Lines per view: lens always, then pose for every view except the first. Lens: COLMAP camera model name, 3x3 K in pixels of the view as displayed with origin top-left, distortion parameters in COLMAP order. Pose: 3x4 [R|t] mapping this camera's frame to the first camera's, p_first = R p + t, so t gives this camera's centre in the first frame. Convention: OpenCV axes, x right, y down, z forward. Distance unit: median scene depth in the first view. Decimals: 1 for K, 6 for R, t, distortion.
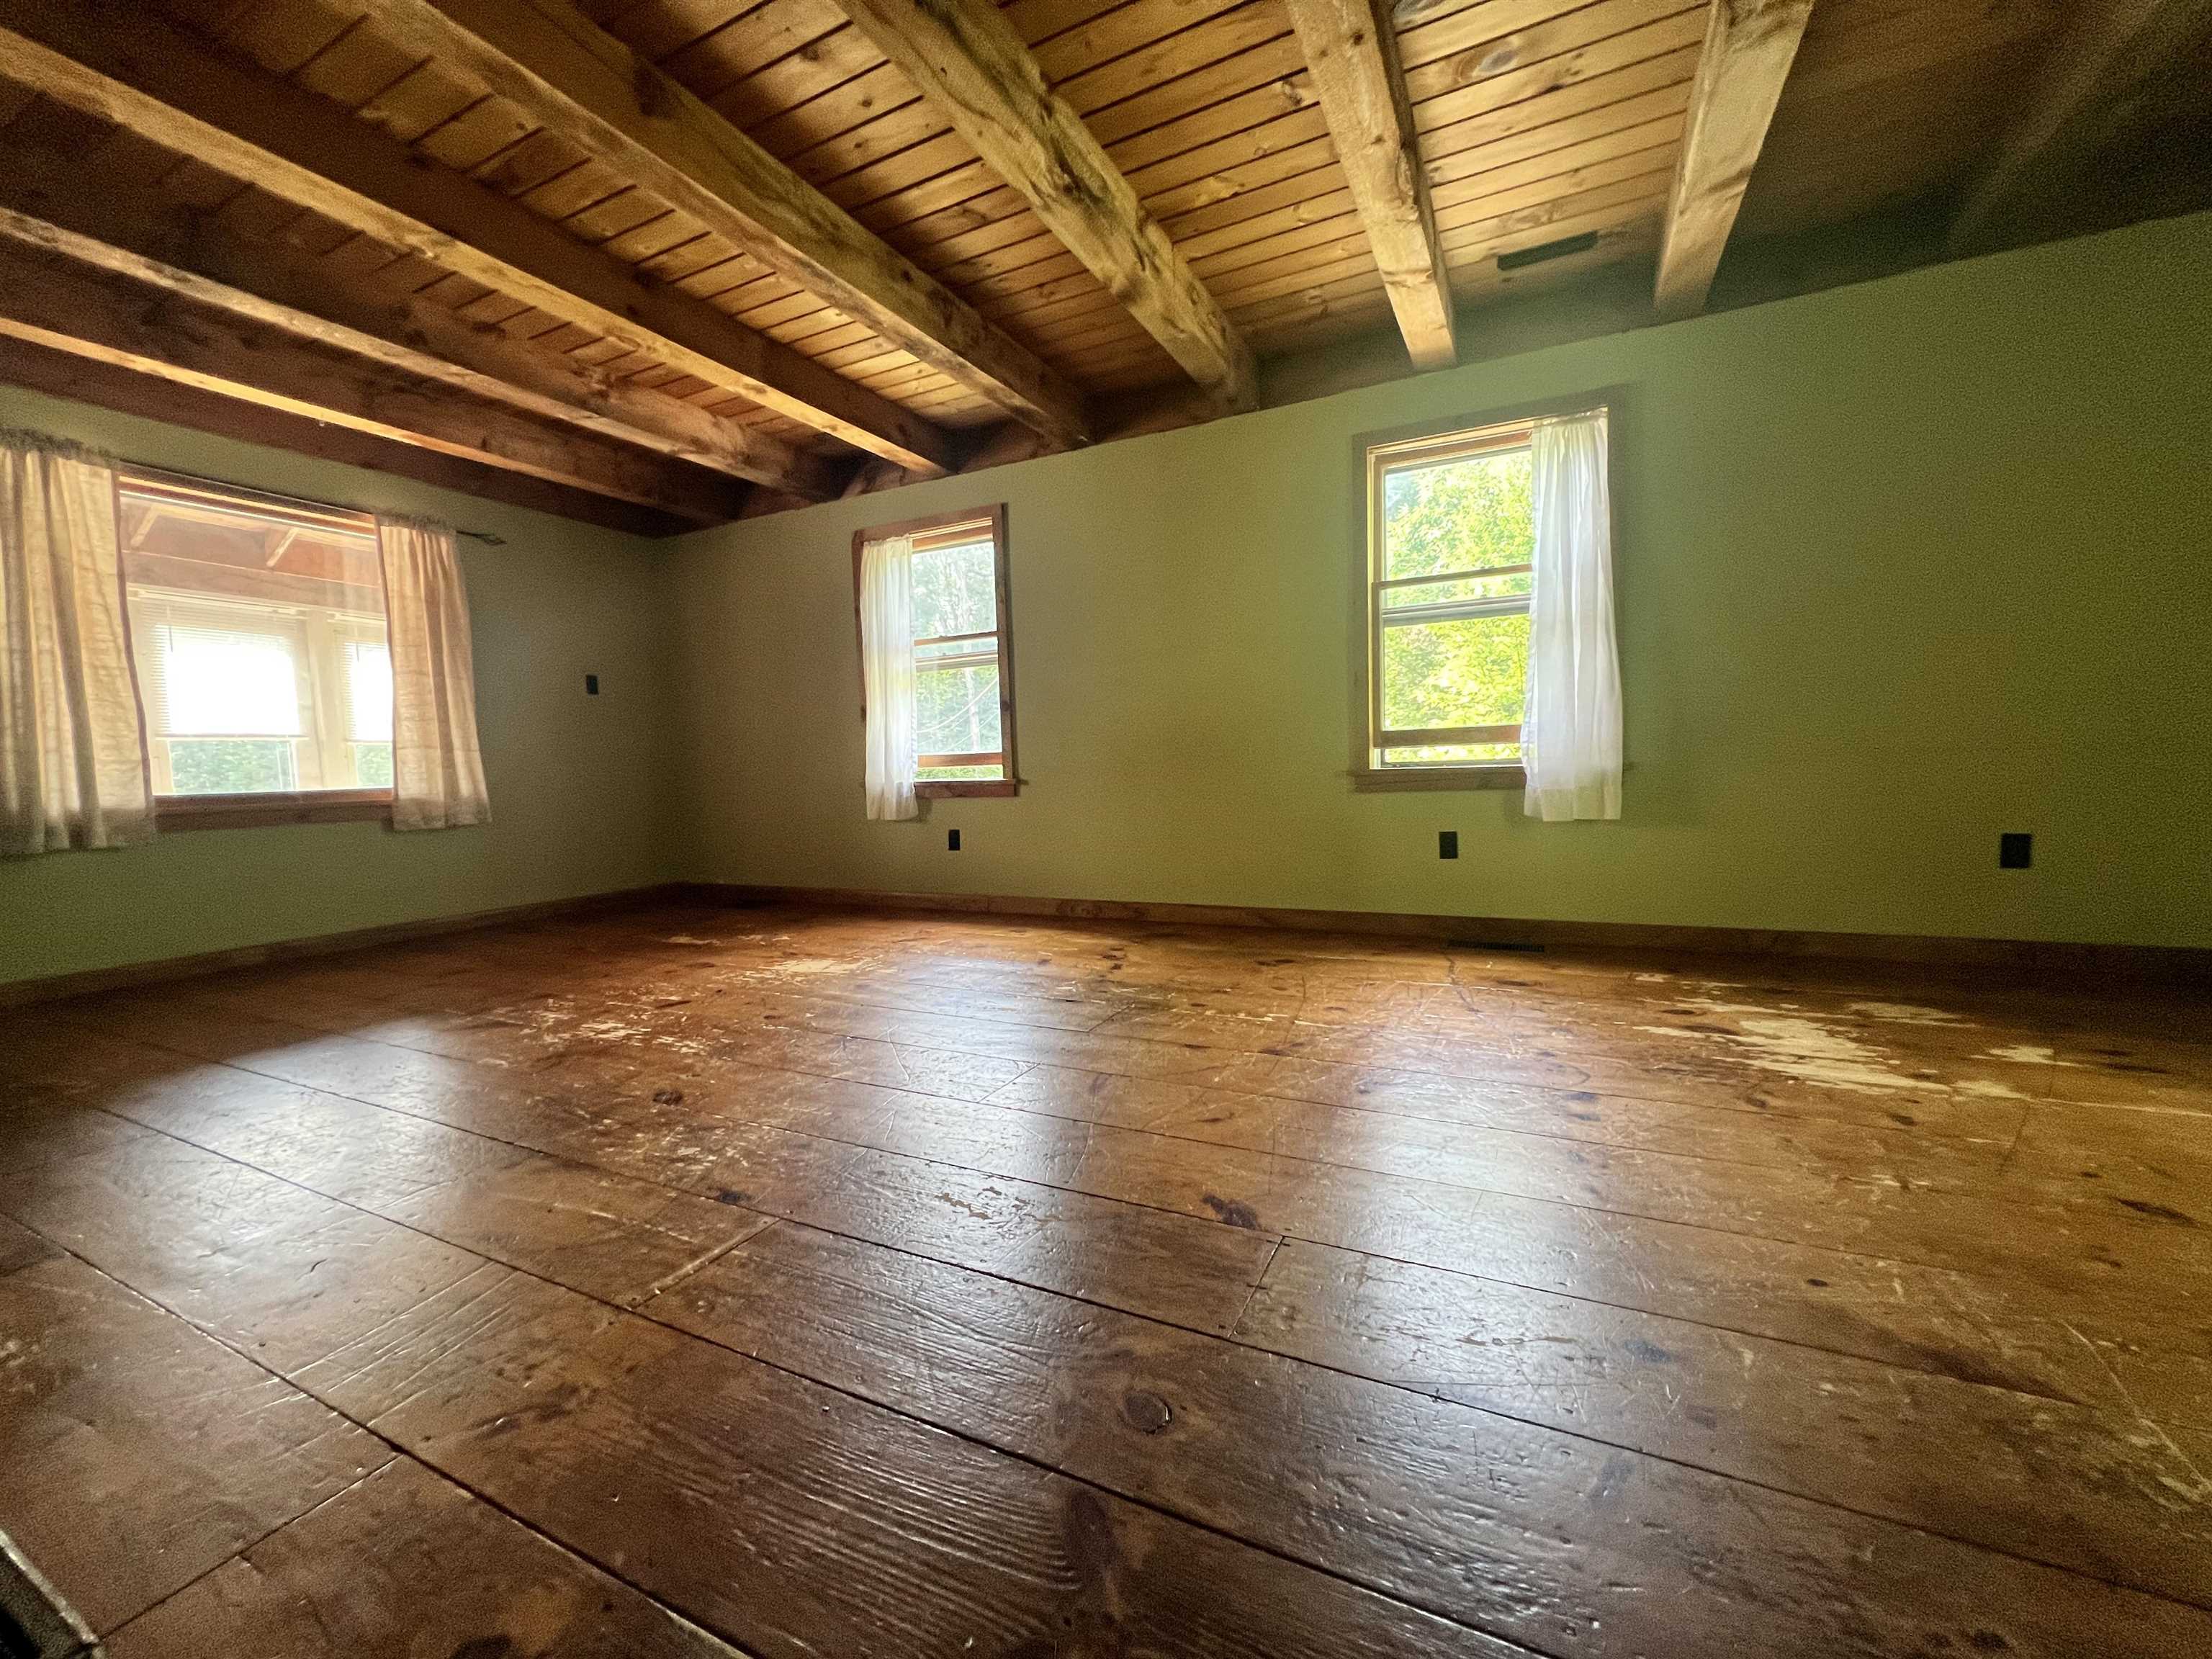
lens RADIAL K [[886.4, 0, 1106.0], [0, 886.4, 829.5], [0, 0, 1]] dist [0.000190, -0.000060]
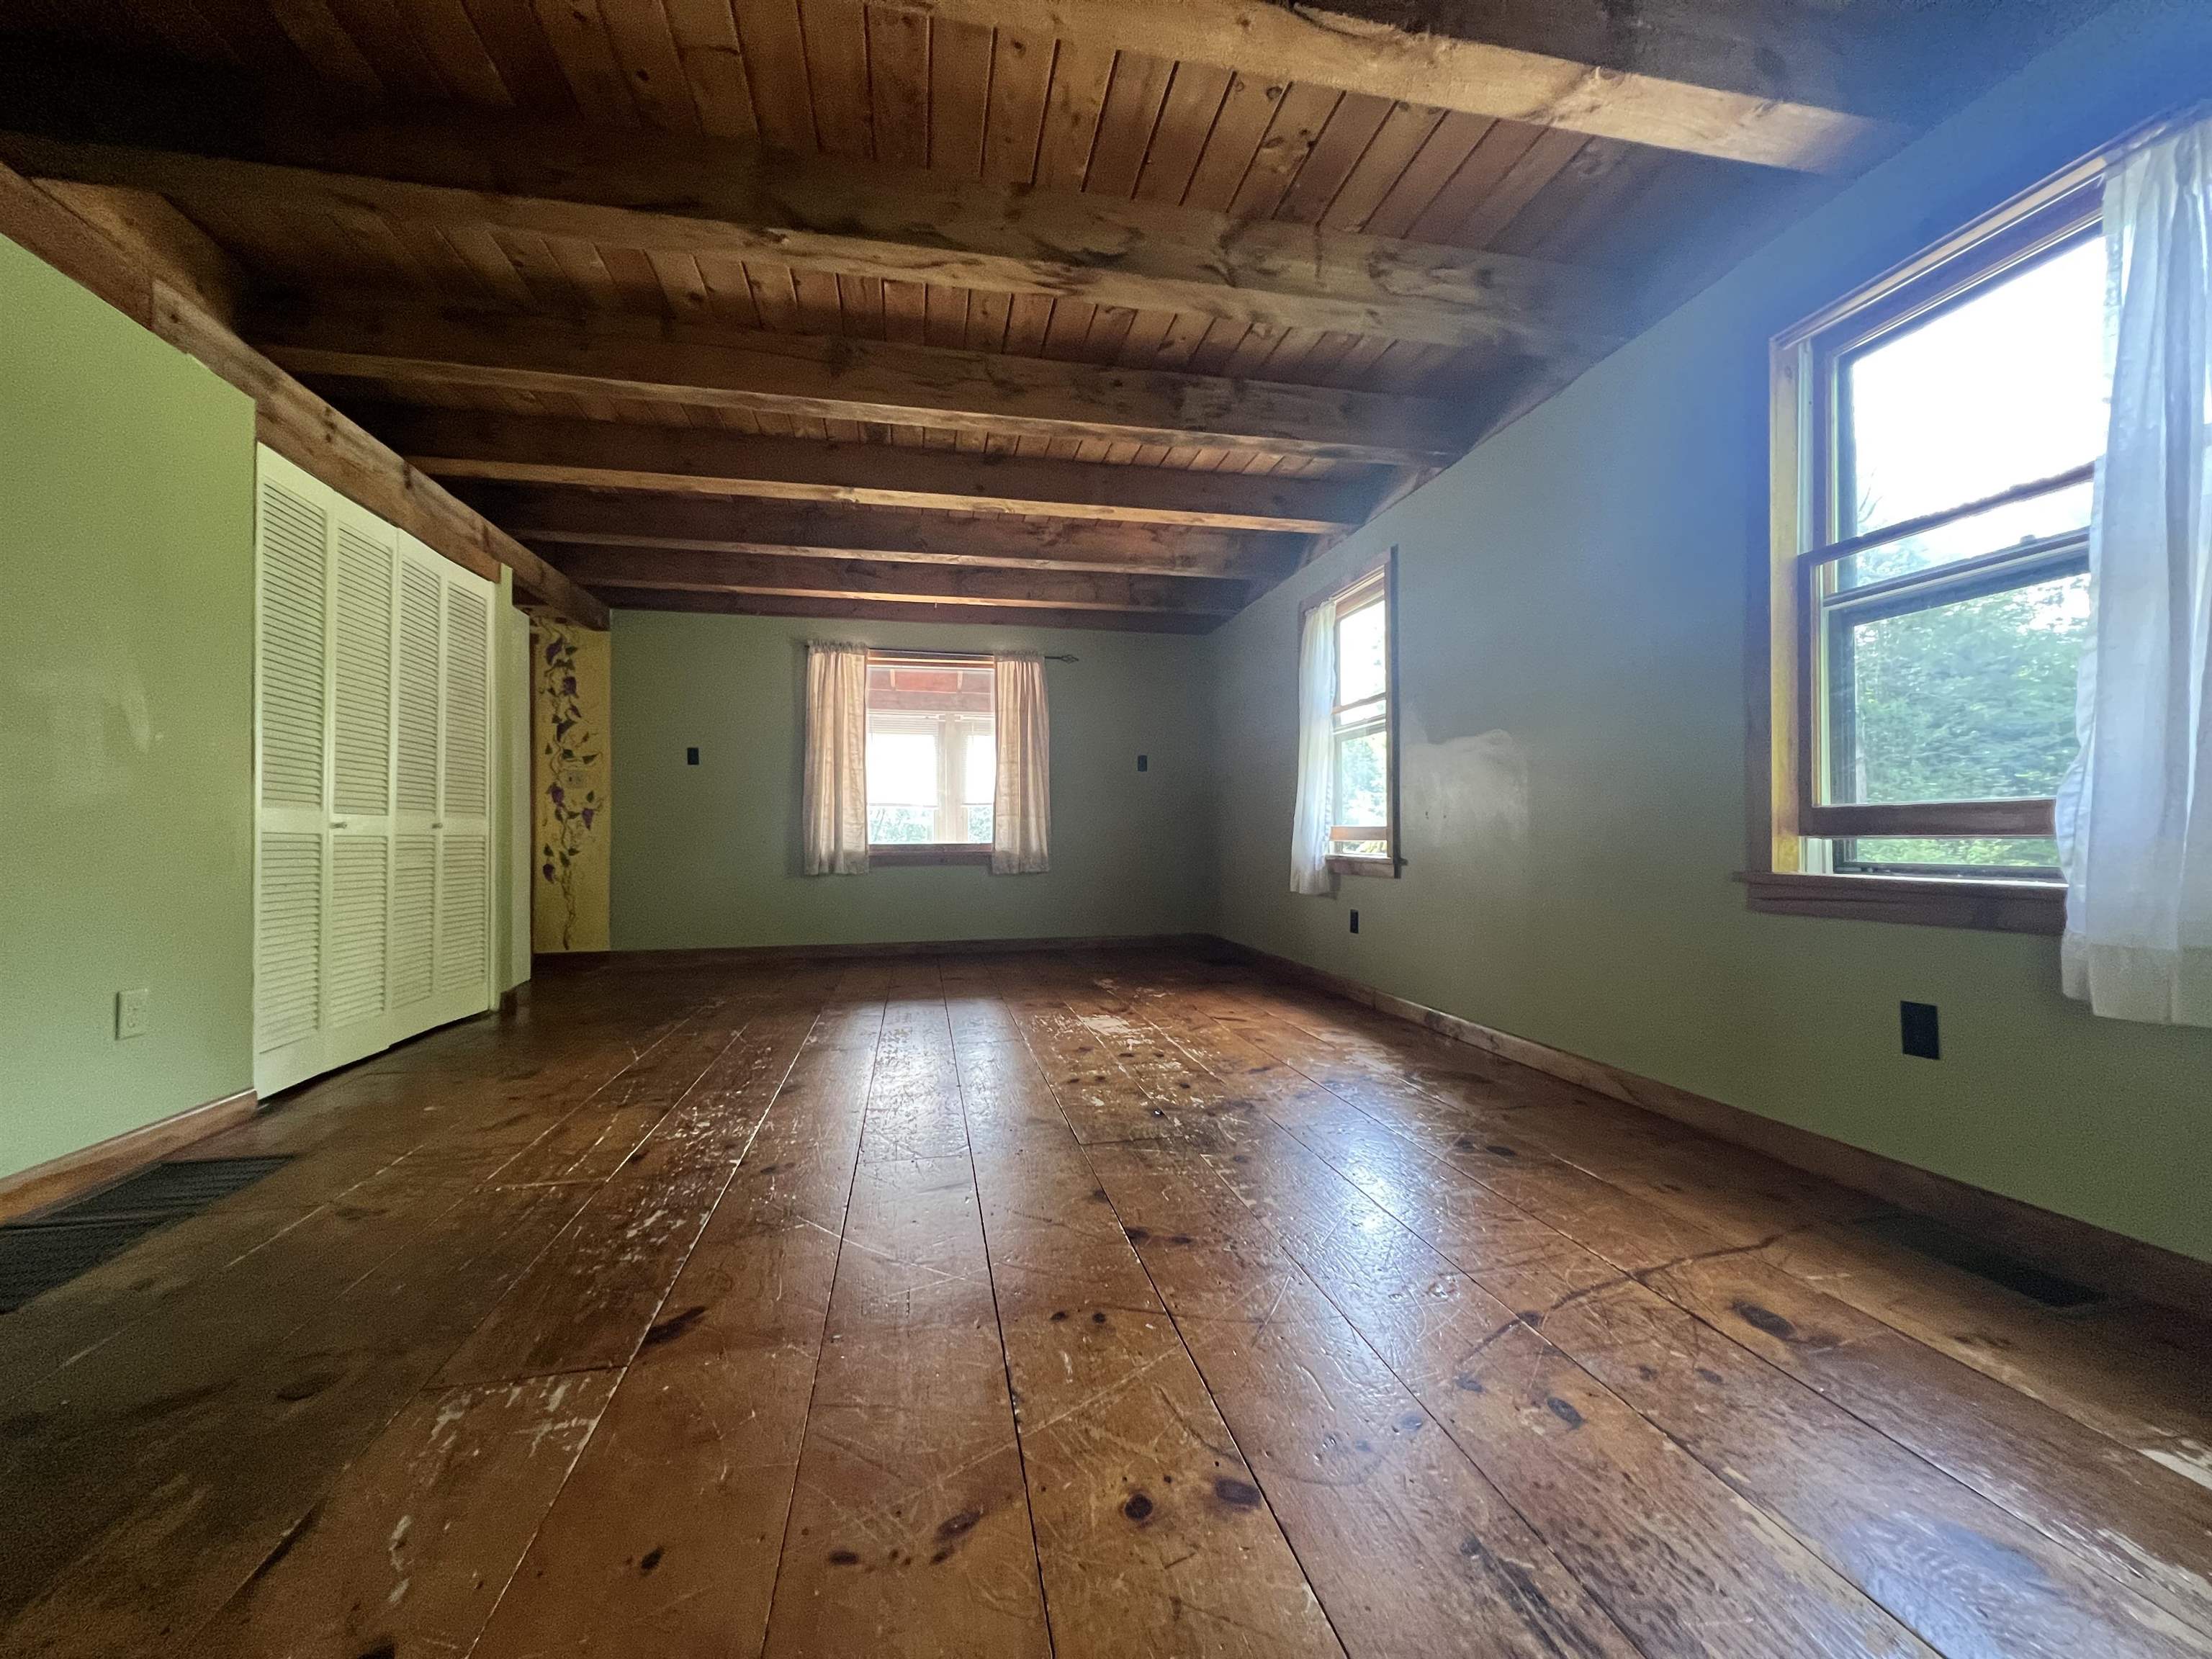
lens RADIAL K [[885.2, 0, 1106.0], [0, 885.2, 829.5], [0, 0, 1]] dist [-0.002322, -0.000330]
pose [[0.620152, 0.023265, -0.784137, 0.476180], [-0.071657, 0.997061, -0.027089, -0.049100], [0.781202, 0.072988, 0.619997, 0.292214]]
